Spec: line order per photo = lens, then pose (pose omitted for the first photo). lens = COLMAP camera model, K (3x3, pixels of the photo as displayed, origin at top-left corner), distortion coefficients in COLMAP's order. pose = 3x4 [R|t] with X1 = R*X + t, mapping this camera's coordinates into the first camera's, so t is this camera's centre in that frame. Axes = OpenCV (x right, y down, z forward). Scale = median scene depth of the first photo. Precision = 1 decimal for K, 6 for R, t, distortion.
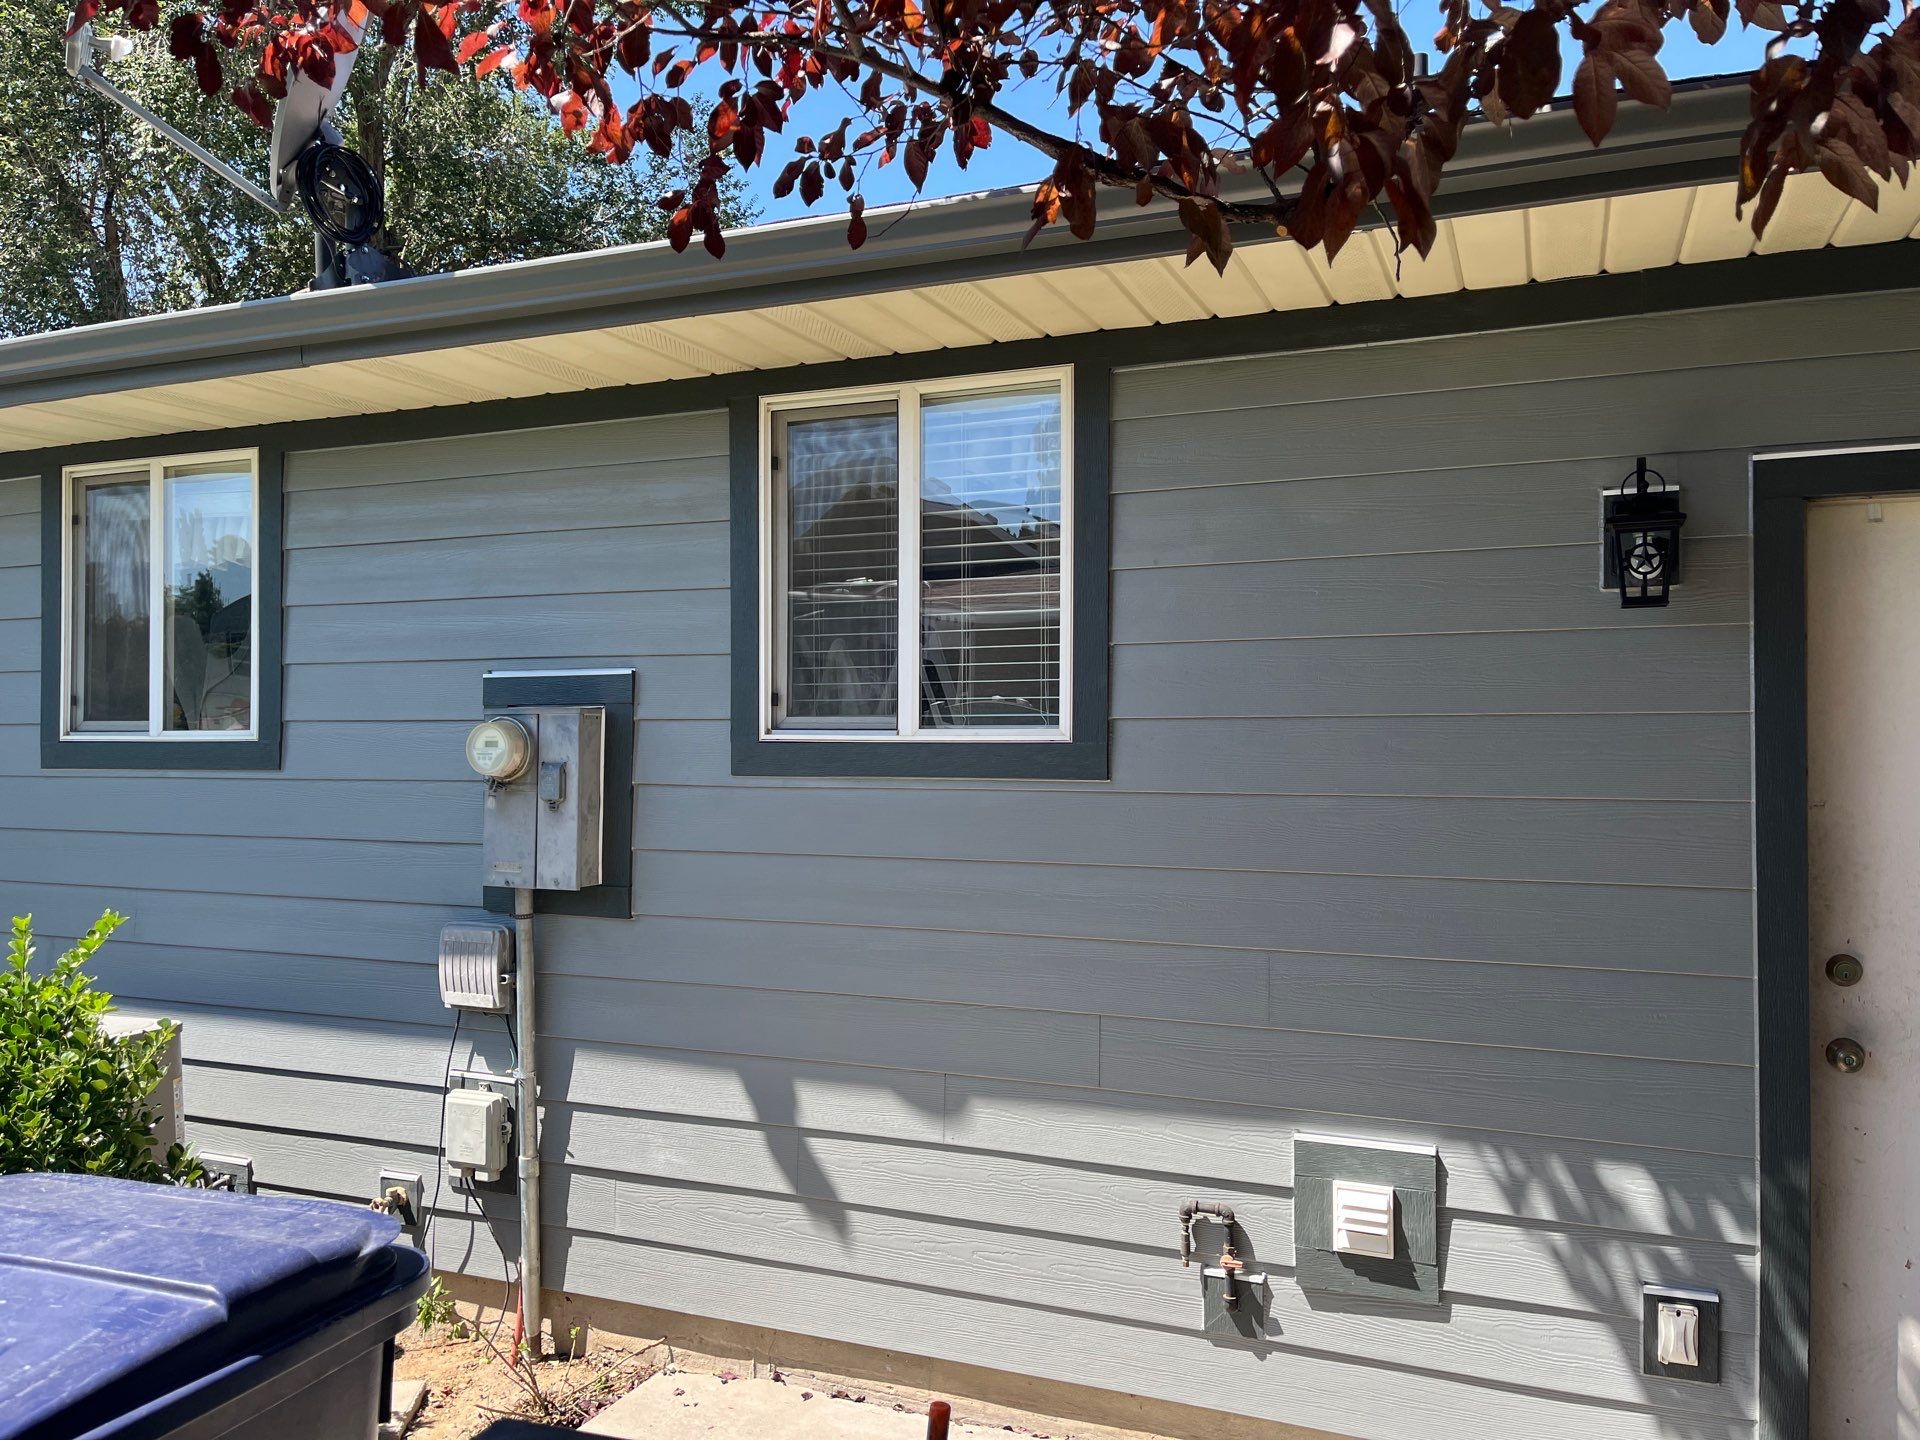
lens RADIAL K [[1444.3, 0, 960.0], [0, 1444.3, 720.0], [0, 0, 1]] dist [0.061328, -0.078189]
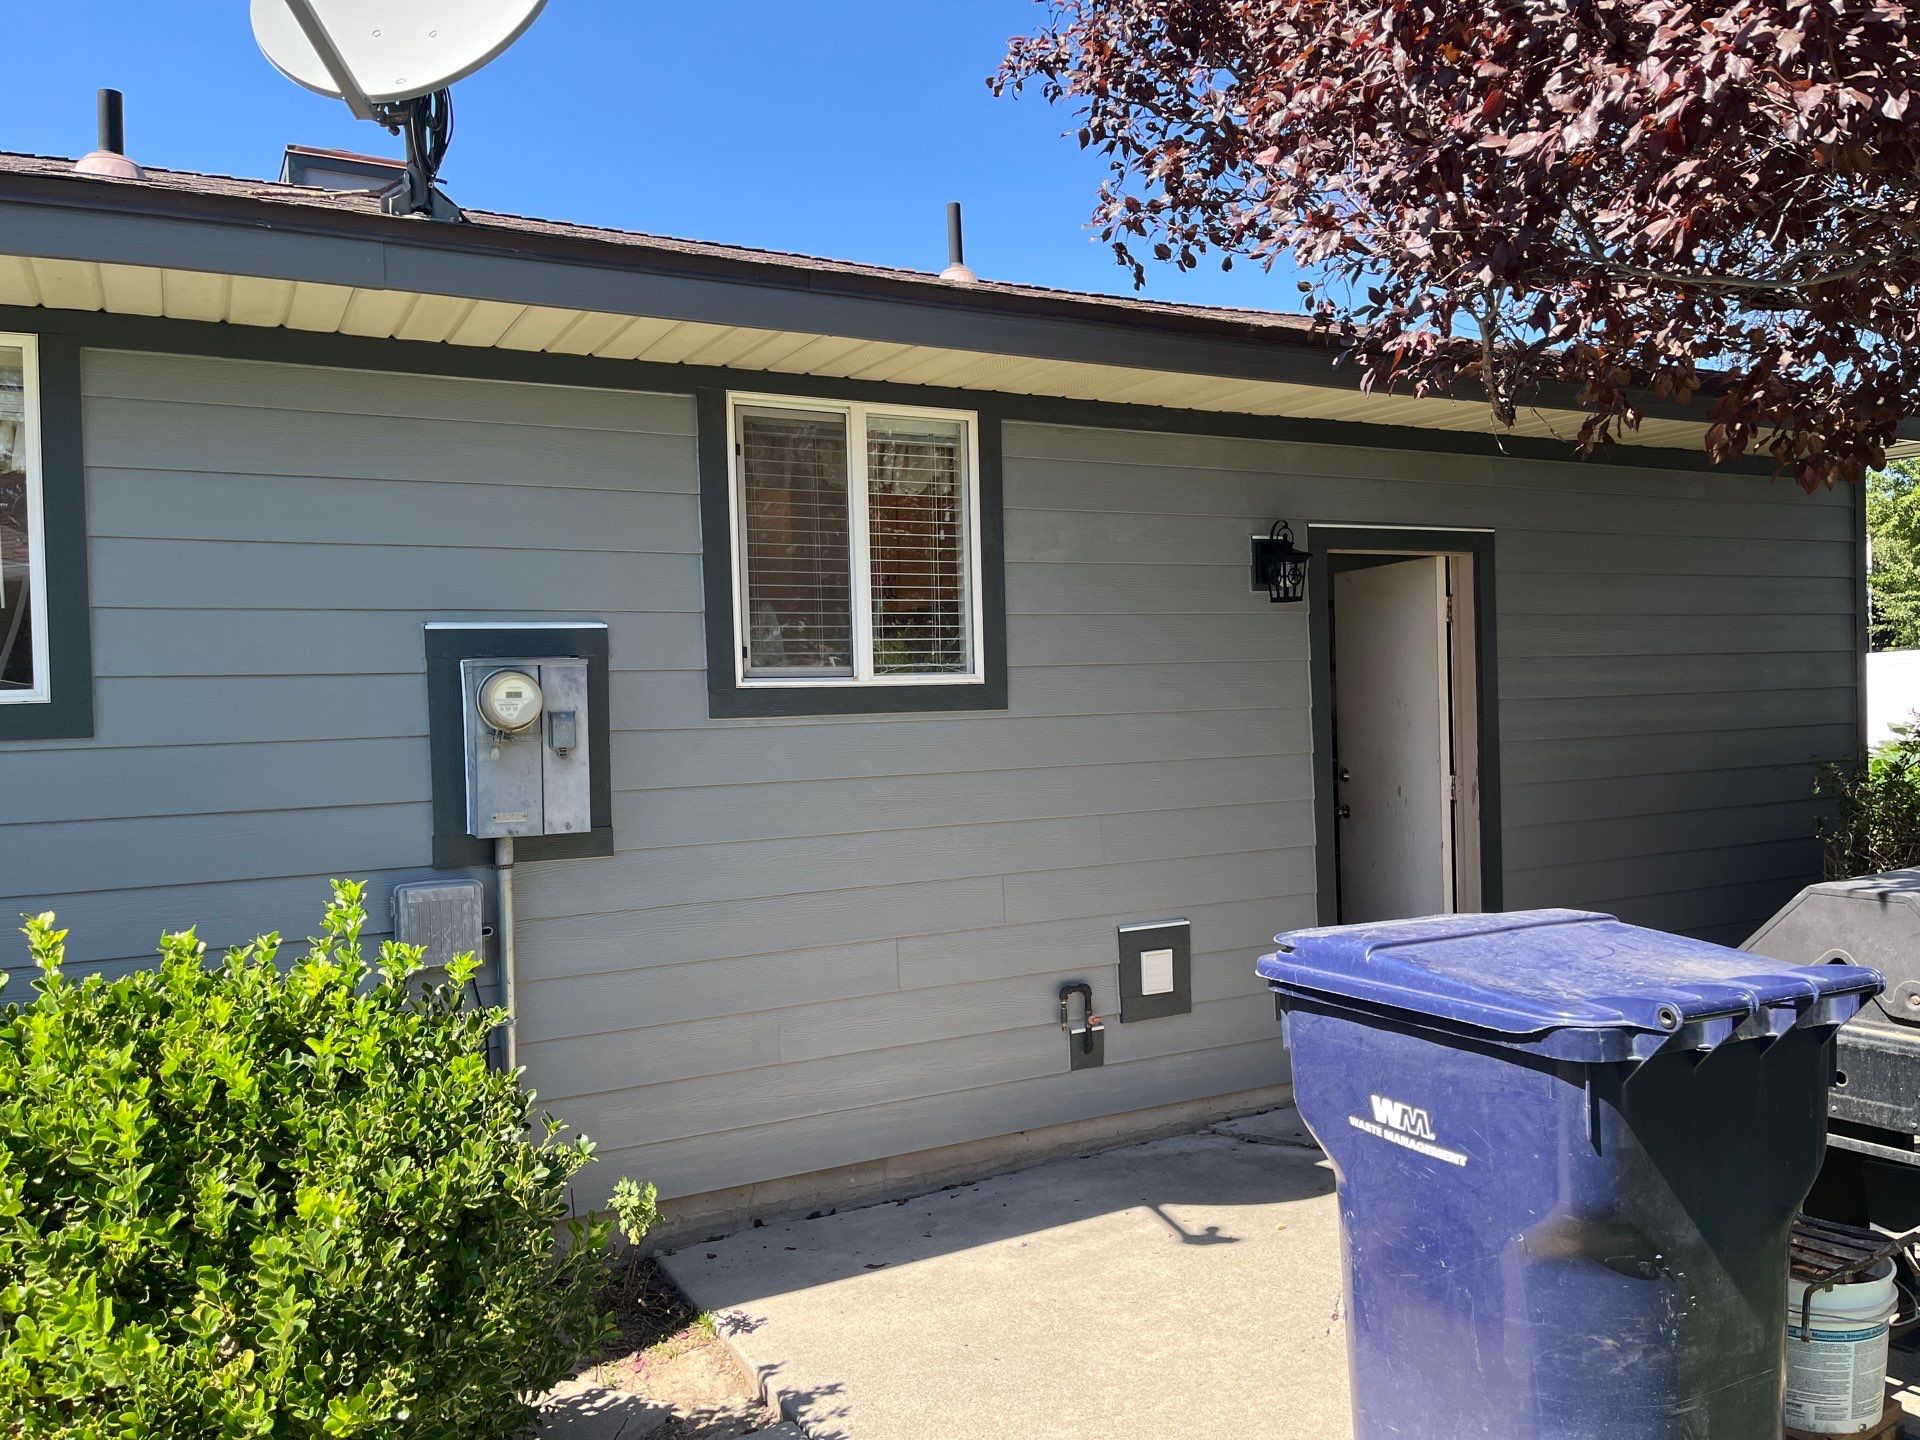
lens RADIAL K [[1444.3, 0, 960.0], [0, 1444.3, 720.0], [0, 0, 1]] dist [0.061328, -0.078189]
pose [[0.632916, -0.029931, 0.773641, -1.164673], [0.016359, 0.999546, 0.025288, 0.017279], [-0.774047, -0.003350, 0.633119, 0.152798]]
